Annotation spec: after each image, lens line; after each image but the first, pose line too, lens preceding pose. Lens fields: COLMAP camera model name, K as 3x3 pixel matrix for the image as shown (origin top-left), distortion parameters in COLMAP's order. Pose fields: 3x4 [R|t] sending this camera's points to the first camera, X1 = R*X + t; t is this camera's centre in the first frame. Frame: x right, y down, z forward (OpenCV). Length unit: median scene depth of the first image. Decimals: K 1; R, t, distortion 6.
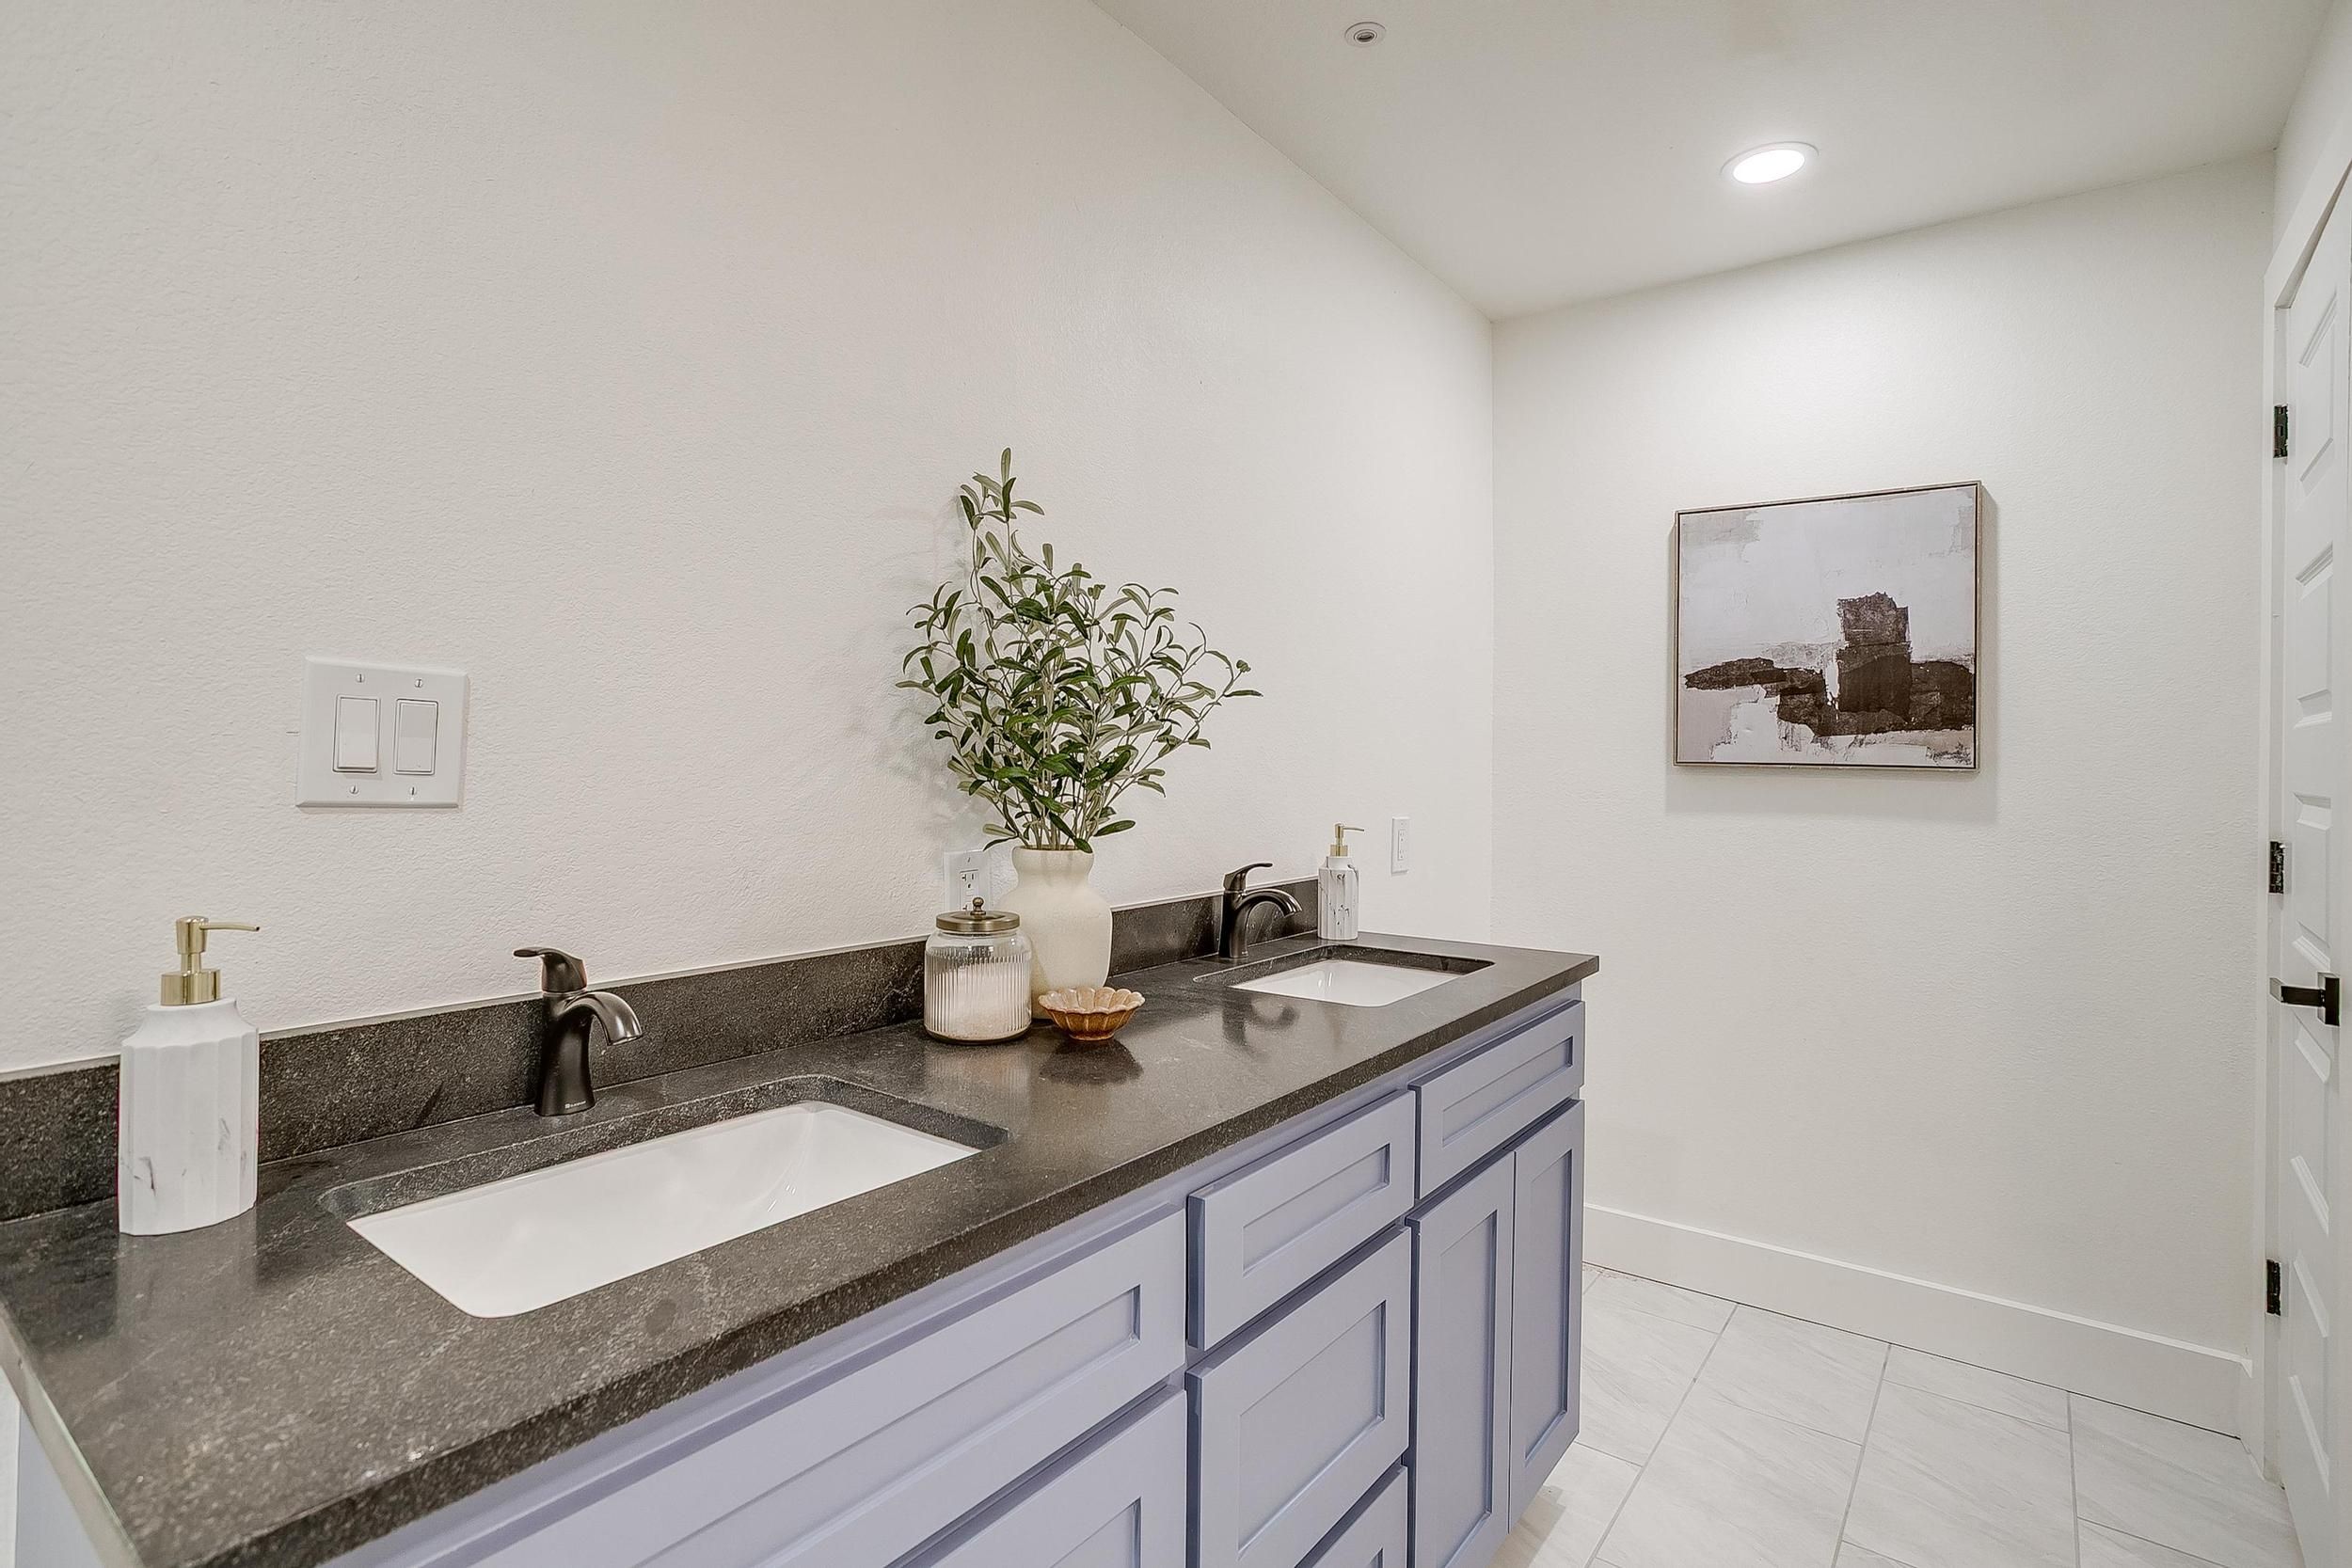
lens RADIAL K [[1140.9, 0, 1178.8], [0, 1140.9, 779.1], [0, 0, 1]] dist [-0.041281, 0.019189]
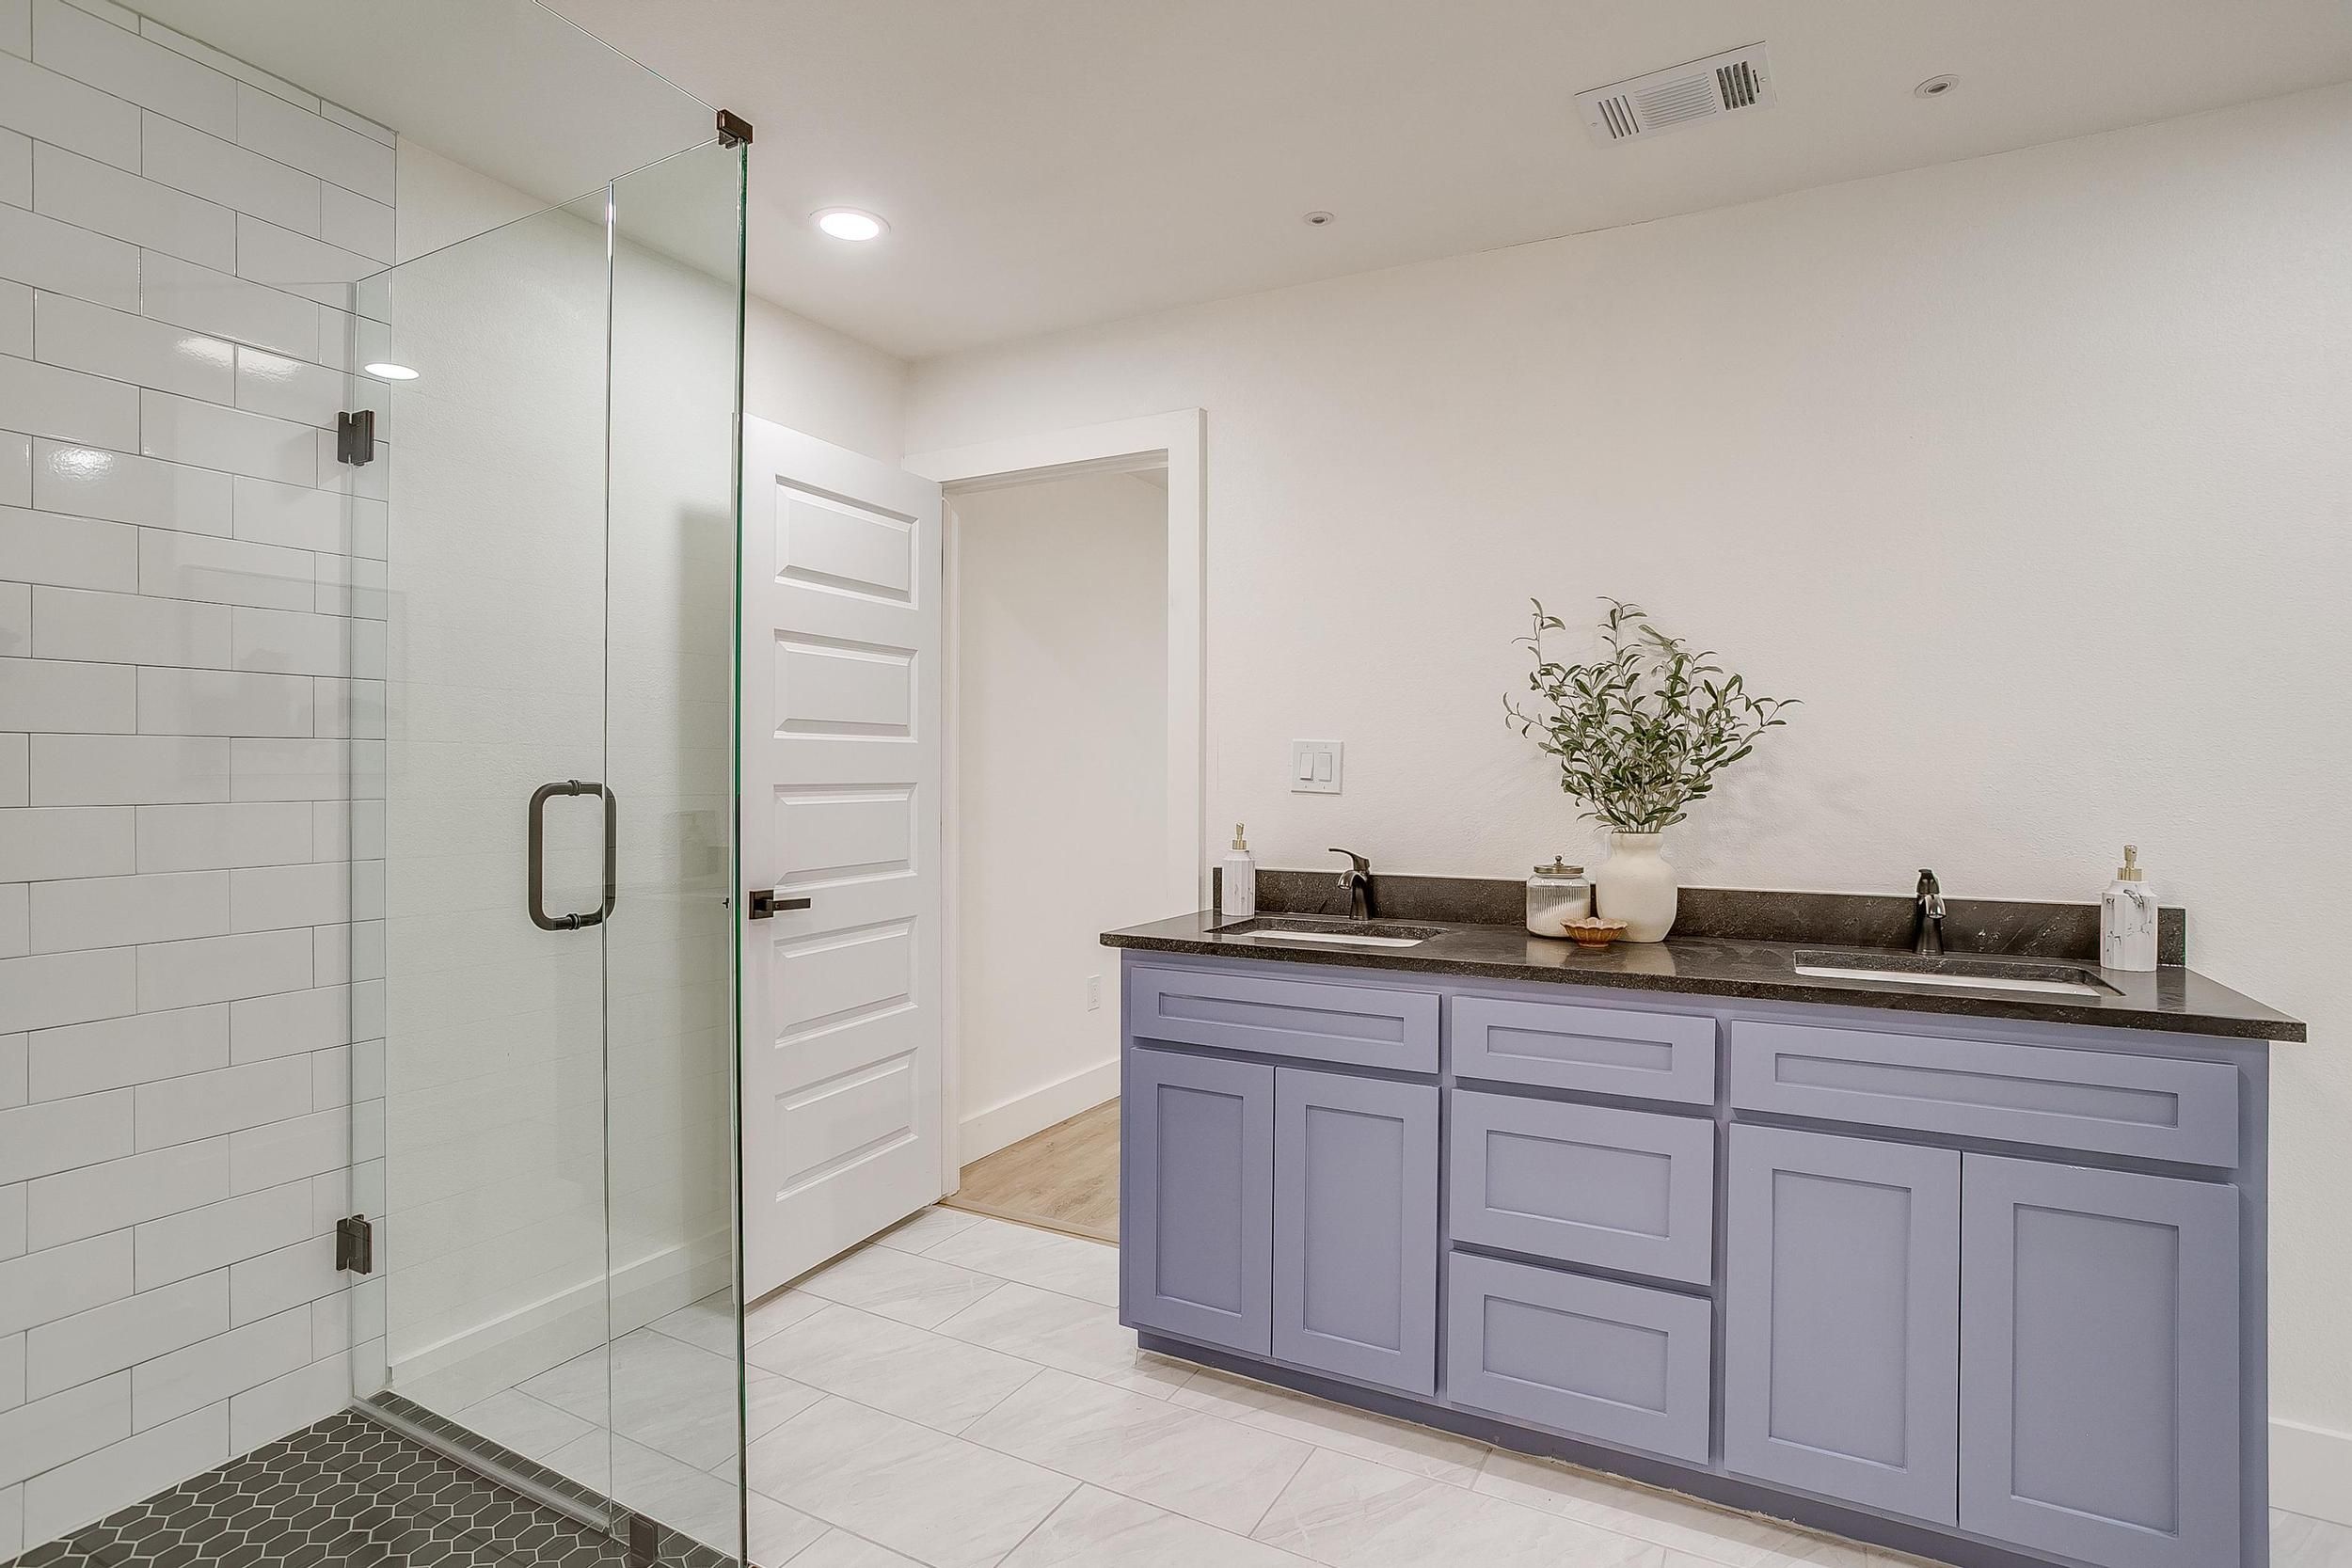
lens RADIAL K [[1179.1, 0, 1182.0], [0, 1179.1, 772.0], [0, 0, 1]] dist [-0.025875, 0.008750]
pose [[0.197675, -0.001230, -0.980267, 1.582798], [-0.016106, 0.999860, -0.004502, -0.006168], [0.980135, 0.016678, 0.197628, 0.102094]]
